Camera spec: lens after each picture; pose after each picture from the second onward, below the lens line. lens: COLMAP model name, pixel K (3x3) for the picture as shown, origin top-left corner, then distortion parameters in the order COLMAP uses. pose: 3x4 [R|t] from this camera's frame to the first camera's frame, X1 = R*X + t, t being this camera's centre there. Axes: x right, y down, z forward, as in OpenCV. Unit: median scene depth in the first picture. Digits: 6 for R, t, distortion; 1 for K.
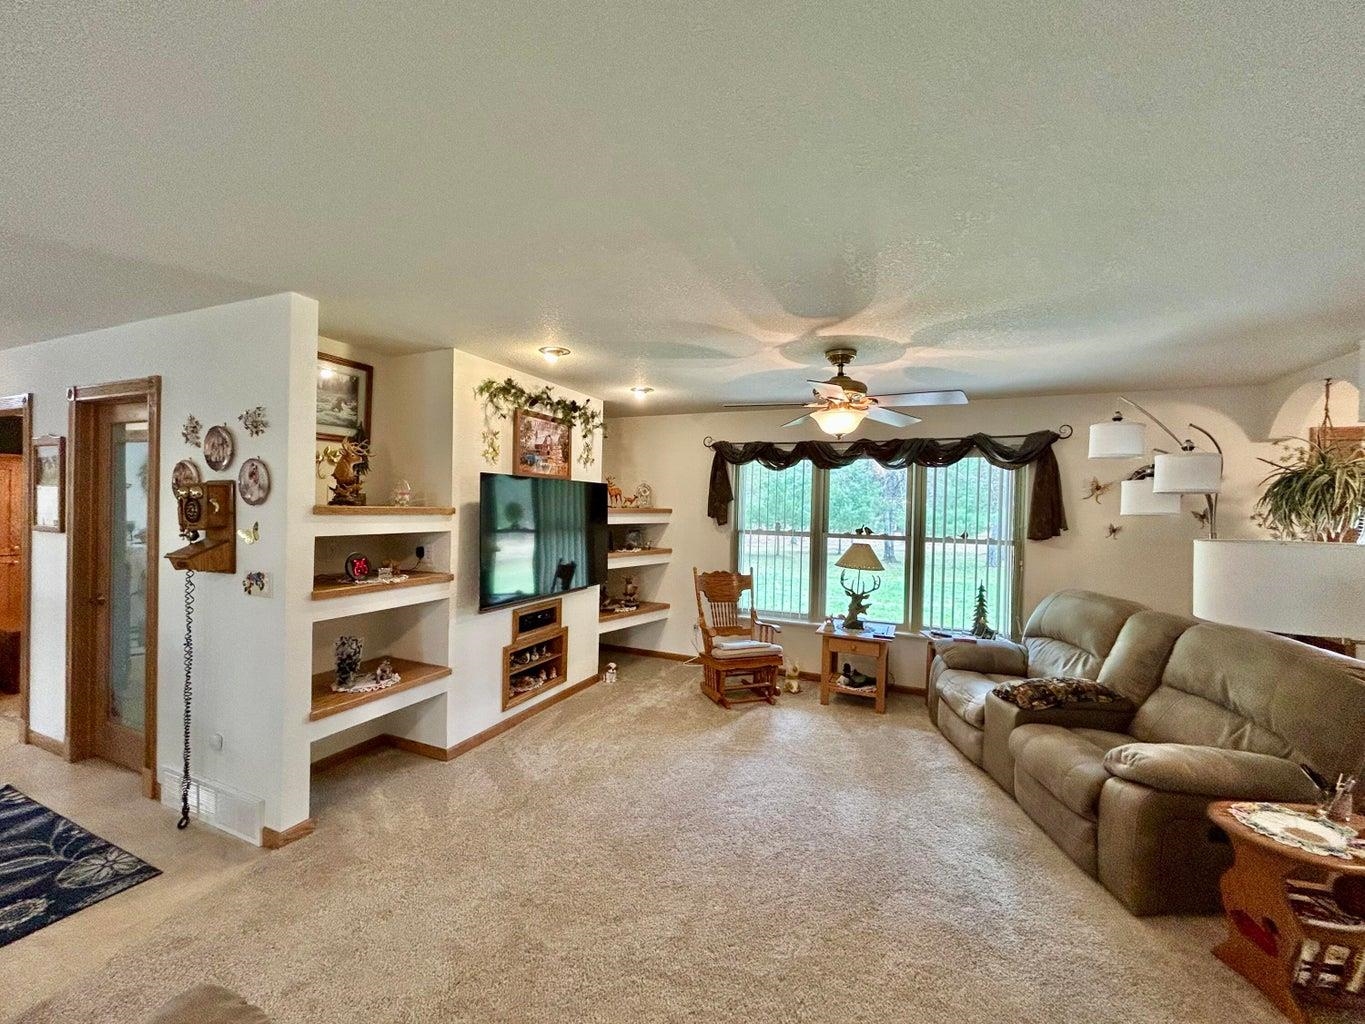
lens RADIAL K [[551.4, 0, 684.3], [0, 551.4, 513.0], [0, 0, 1]] dist [0.001296, 0.000236]
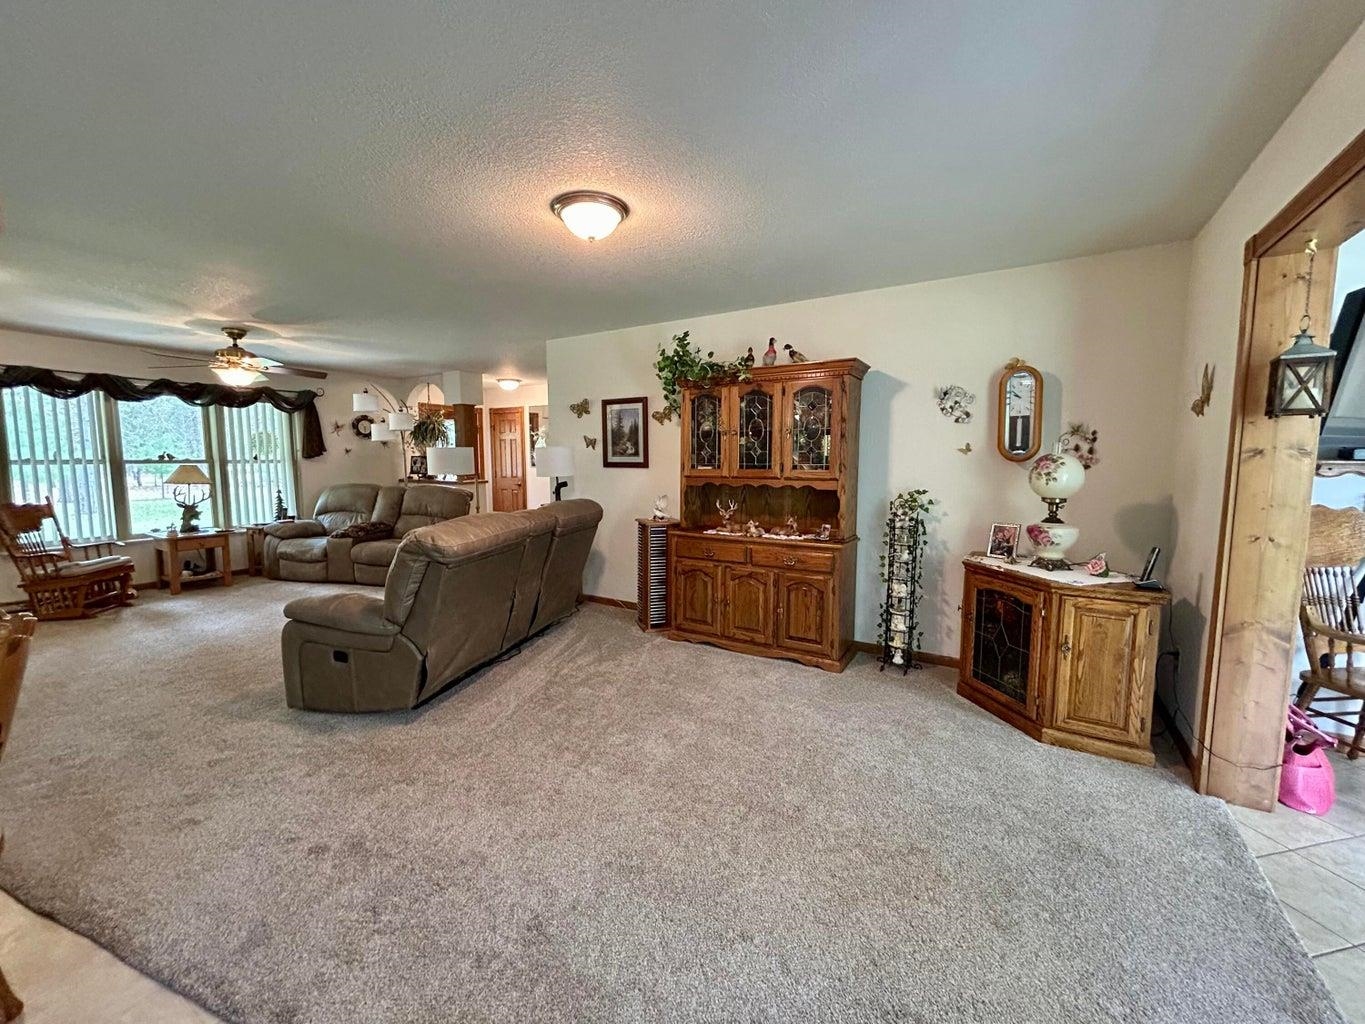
lens RADIAL K [[551.4, 0, 686.6], [0, 551.4, 509.8], [0, 0, 1]] dist [0.001296, 0.000236]
pose [[0.152628, -0.113469, 0.981748, -0.809237], [0.015709, 0.993540, 0.112390, 0.035535], [-0.988159, -0.001731, 0.153424, -0.347476]]
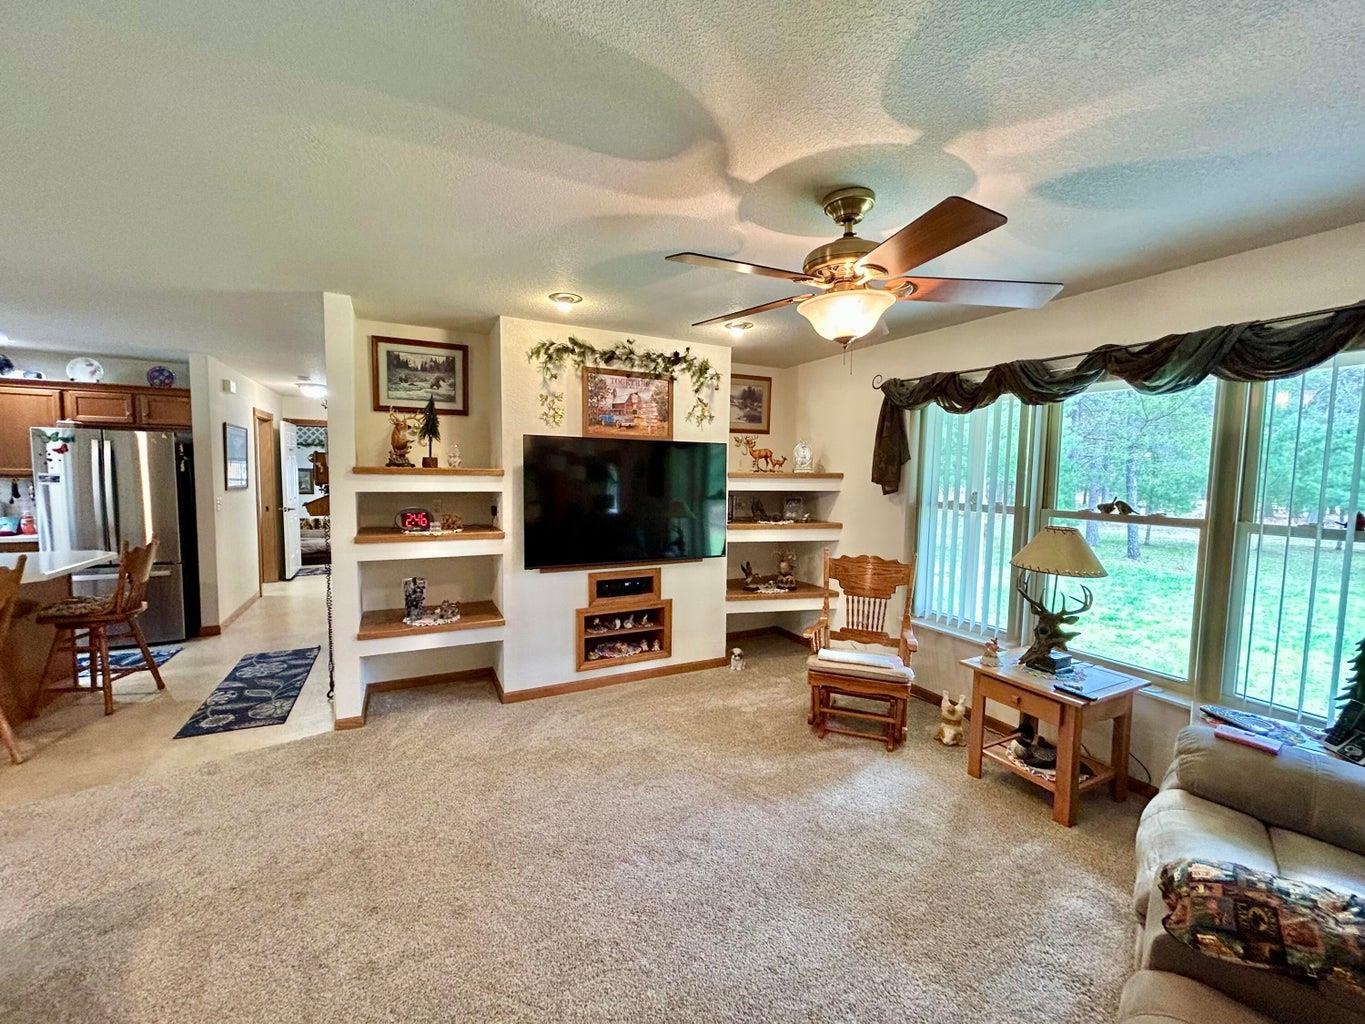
lens RADIAL K [[551.4, 0, 685.1], [0, 551.4, 512.0], [0, 0, 1]] dist [0.001296, 0.000236]
pose [[0.767472, 0.037562, -0.639982, 0.411350], [-0.006542, 0.998689, 0.050770, 0.012458], [0.641050, -0.034778, 0.766711, 0.319775]]
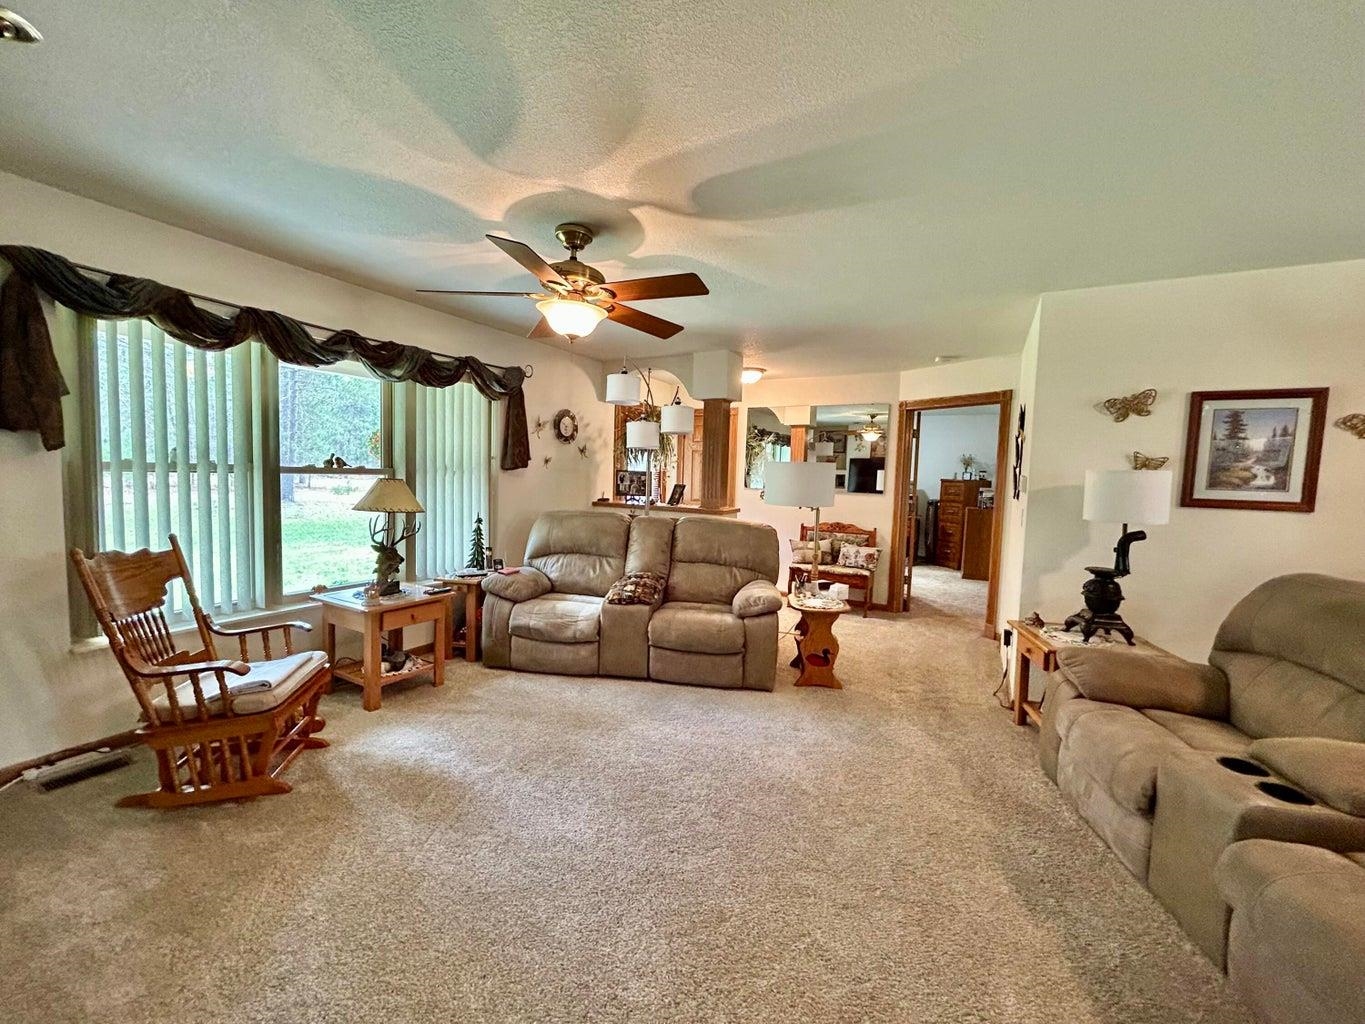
lens RADIAL K [[551.4, 0, 687.5], [0, 551.4, 510.7], [0, 0, 1]] dist [0.001296, 0.000236]
pose [[0.087332, -0.084977, 0.992548, -0.402720], [-0.016332, 0.996099, 0.086718, 0.029870], [-0.996045, -0.023783, 0.085603, 0.573634]]
